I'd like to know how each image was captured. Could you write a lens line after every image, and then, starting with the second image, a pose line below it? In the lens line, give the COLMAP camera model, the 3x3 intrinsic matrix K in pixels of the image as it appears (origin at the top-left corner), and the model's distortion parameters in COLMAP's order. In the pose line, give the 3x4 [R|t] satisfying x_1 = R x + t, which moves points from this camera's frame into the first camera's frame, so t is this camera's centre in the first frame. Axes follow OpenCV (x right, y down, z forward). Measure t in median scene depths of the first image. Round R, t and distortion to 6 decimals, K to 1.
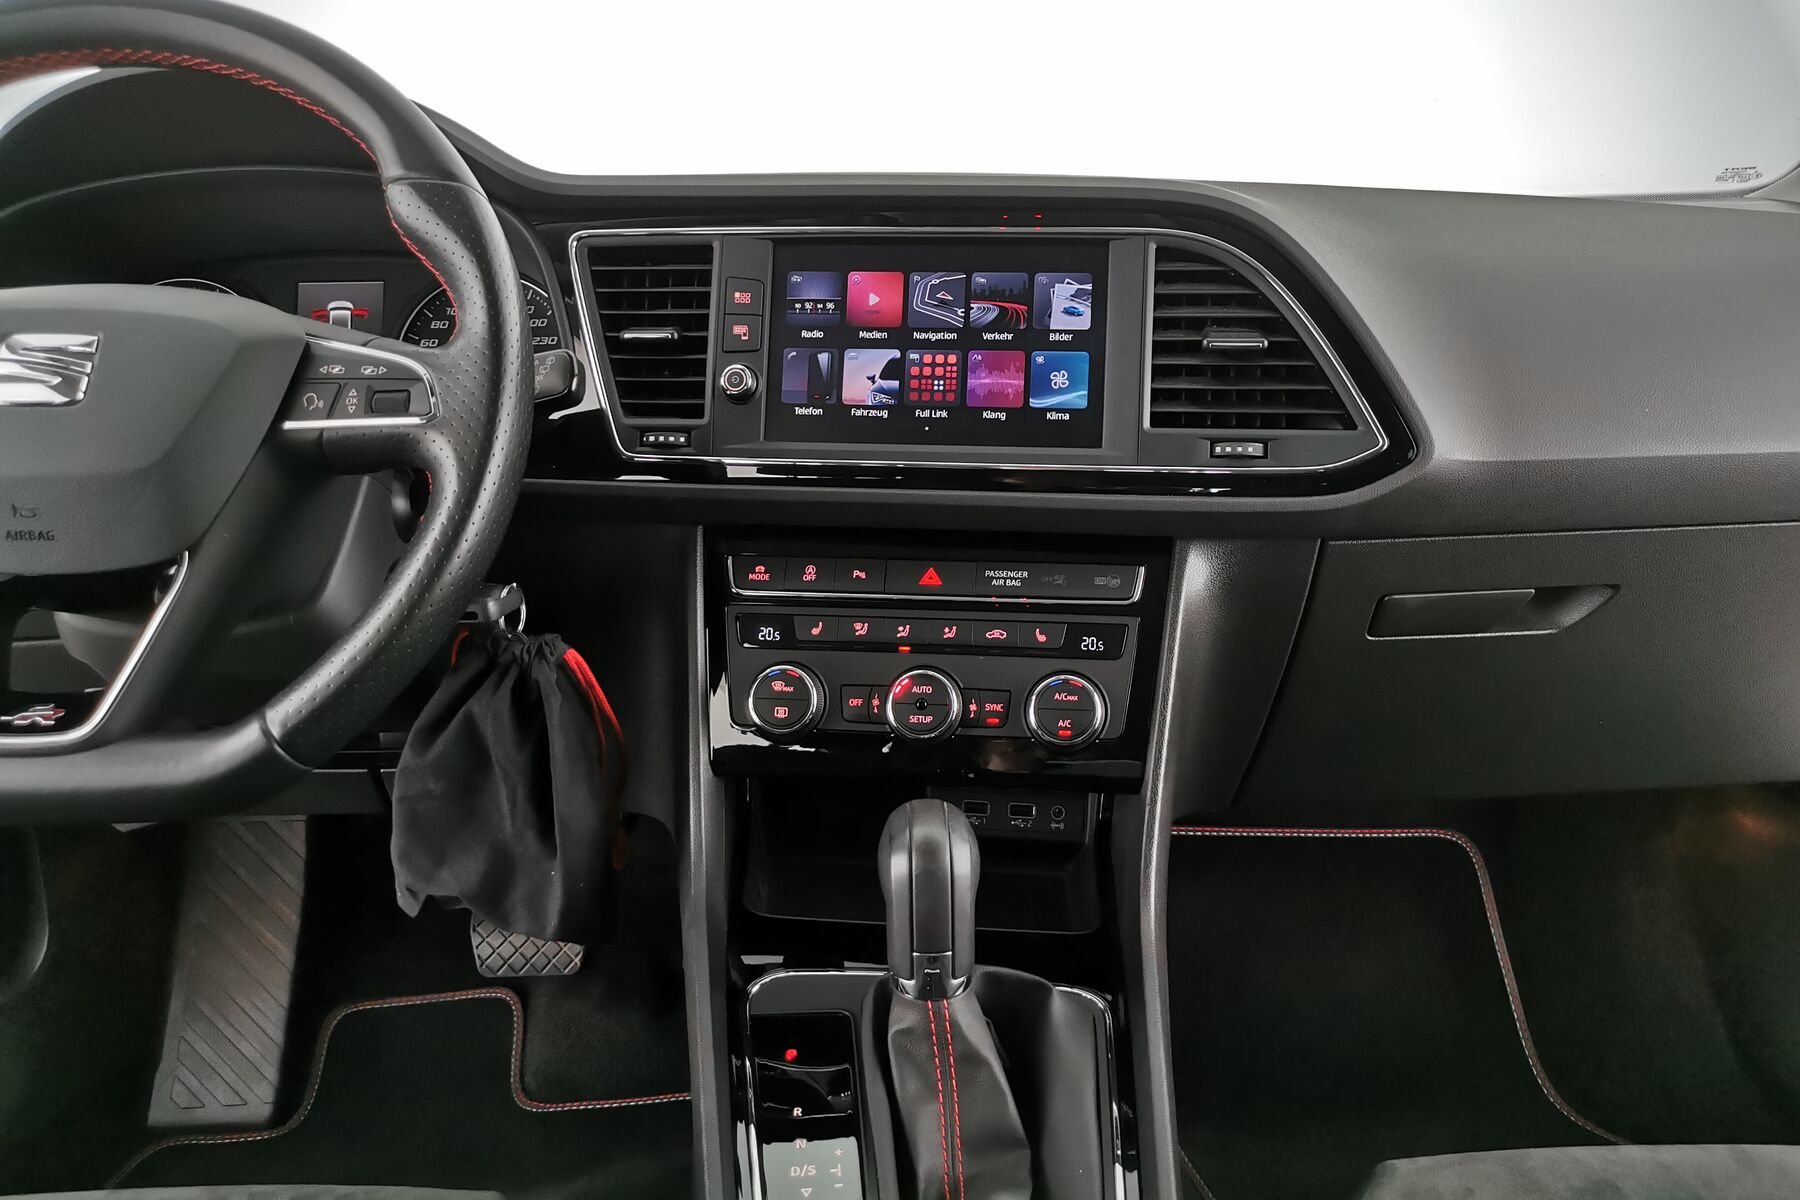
lens RADIAL K [[1429.2, 0, 896.9], [0, 1429.2, 602.4], [0, 0, 1]] dist [0.031571, -0.047415]
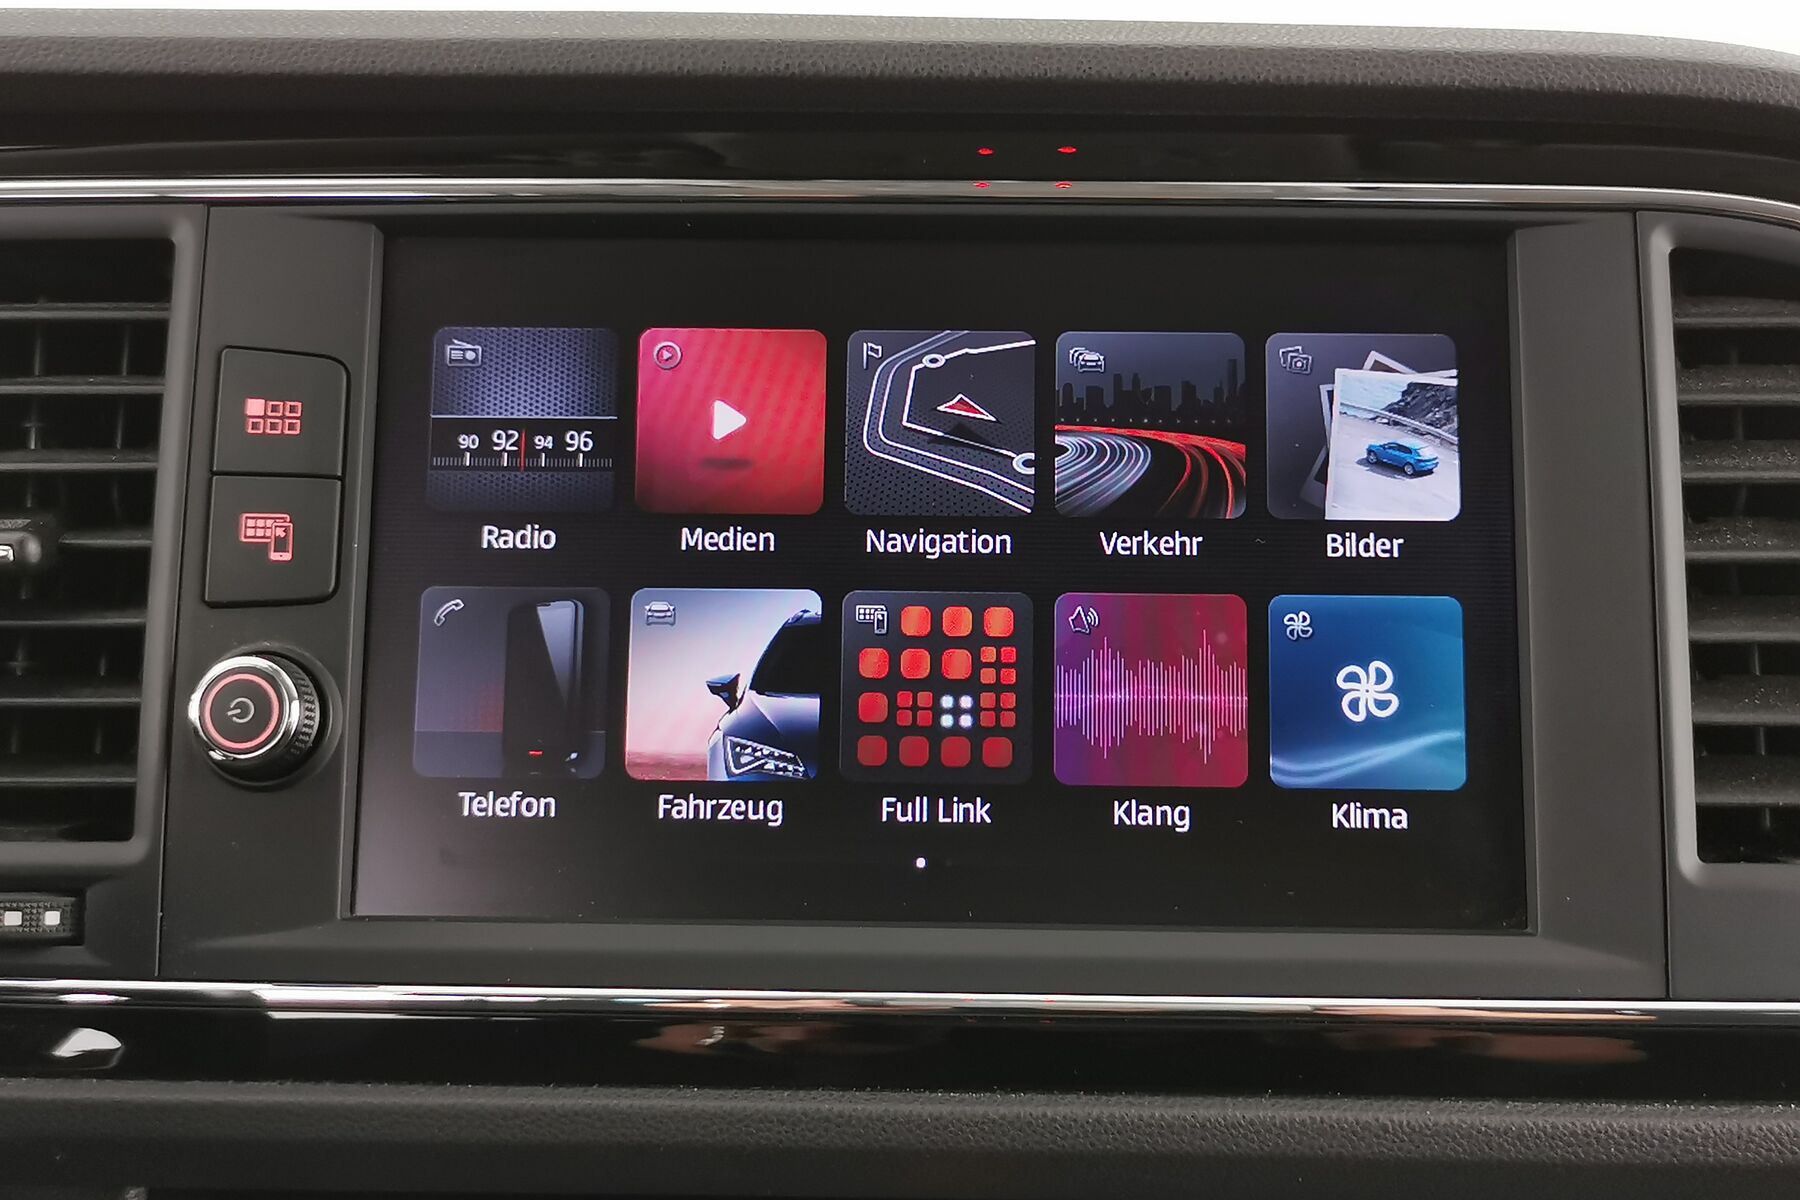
lens RADIAL K [[2072.6, 0, 913.1], [0, 2072.6, 592.6], [0, 0, 1]] dist [0.014617, 0.000000]
pose [[0.993983, -0.016391, 0.108299, -0.025252], [0.023745, 0.997473, -0.066967, -0.148054], [-0.106928, 0.069136, 0.991860, 0.578650]]
